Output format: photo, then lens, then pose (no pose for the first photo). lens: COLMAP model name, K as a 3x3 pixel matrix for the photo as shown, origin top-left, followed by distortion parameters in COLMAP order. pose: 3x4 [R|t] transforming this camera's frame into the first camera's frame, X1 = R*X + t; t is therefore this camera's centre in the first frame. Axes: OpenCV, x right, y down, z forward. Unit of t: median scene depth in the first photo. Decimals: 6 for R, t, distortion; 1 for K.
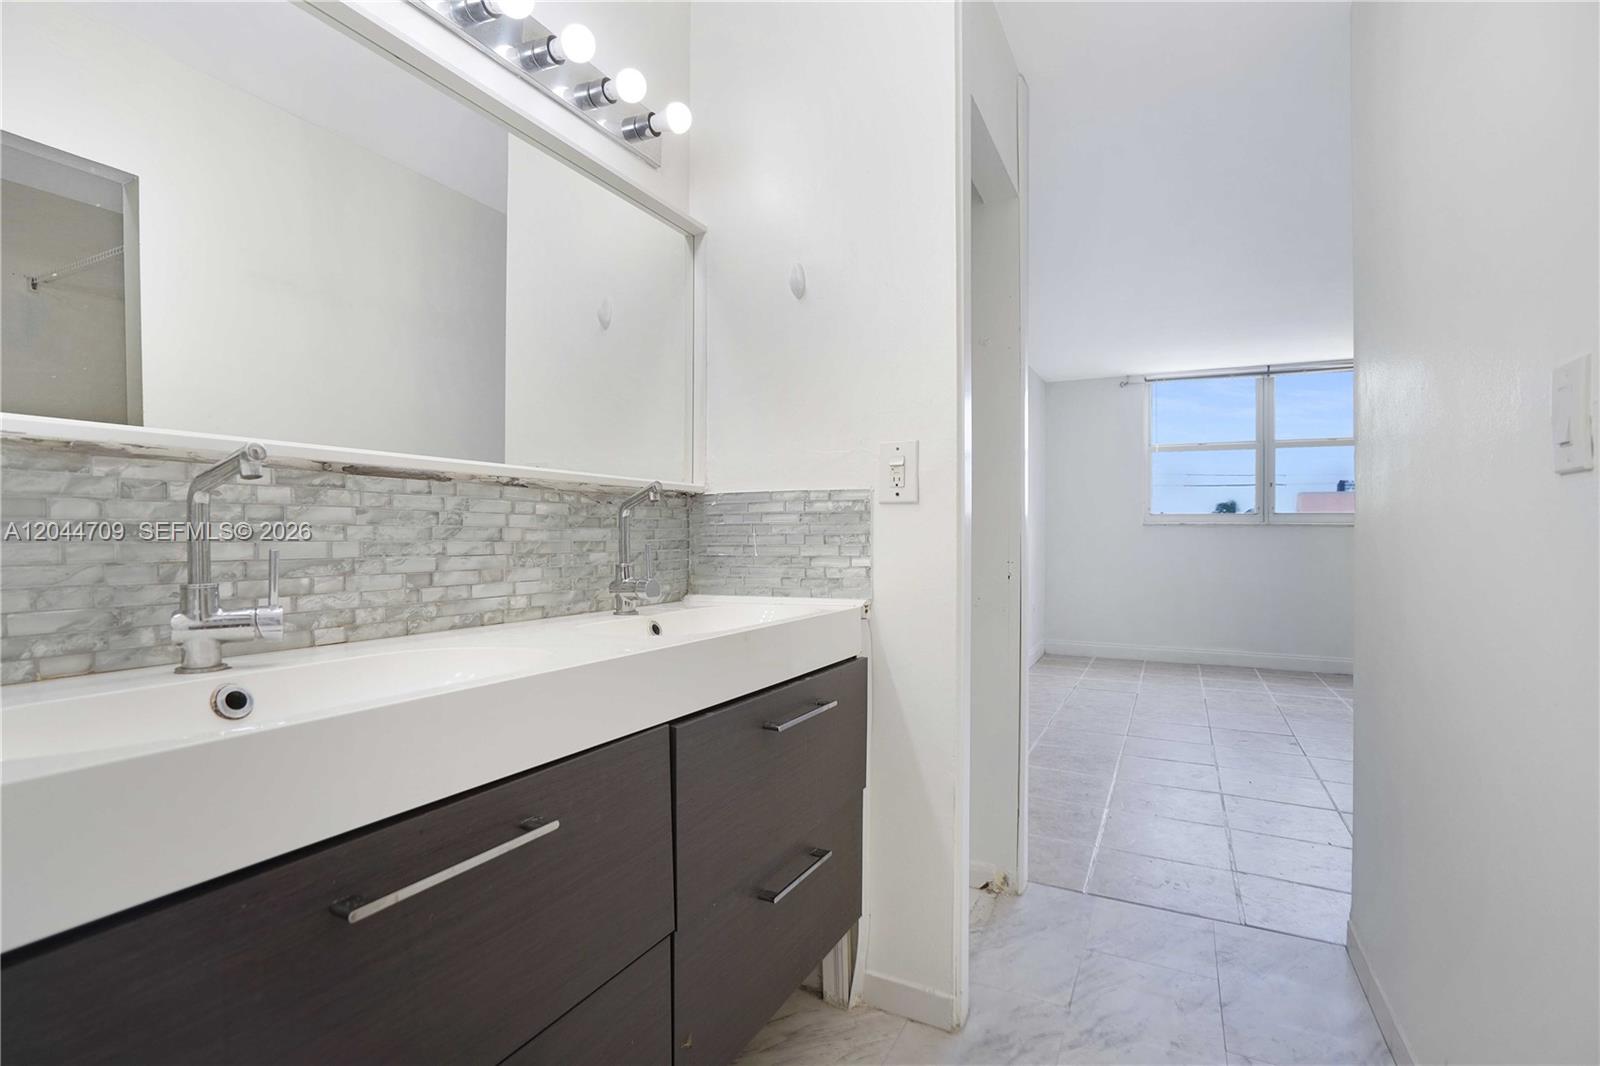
lens RADIAL K [[755.6, 0, 793.2], [0, 755.6, 539.8], [0, 0, 1]] dist [-0.055293, 0.018114]
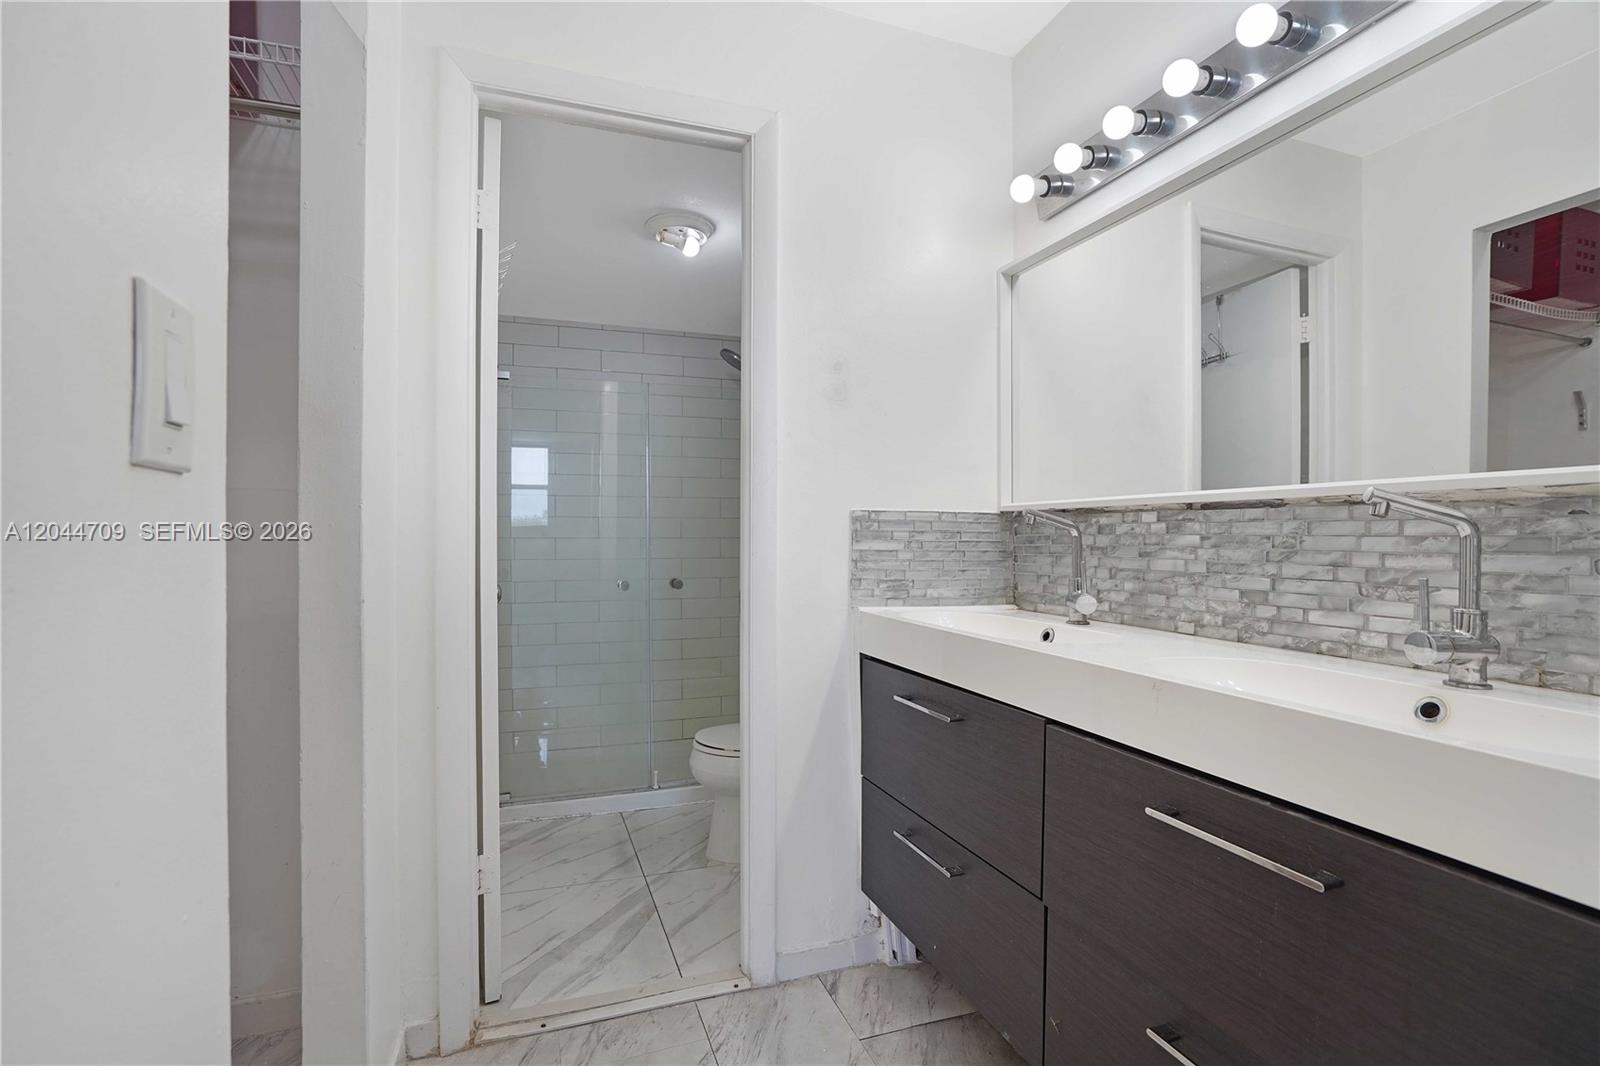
lens RADIAL K [[755.6, 0, 788.1], [0, 755.6, 534.6], [0, 0, 1]] dist [-0.055293, 0.018114]
pose [[-0.677610, -0.010747, -0.735343, 0.781240], [-0.015573, 0.999879, -0.000263, -0.028534], [0.735256, 0.011273, -0.677696, 1.204918]]
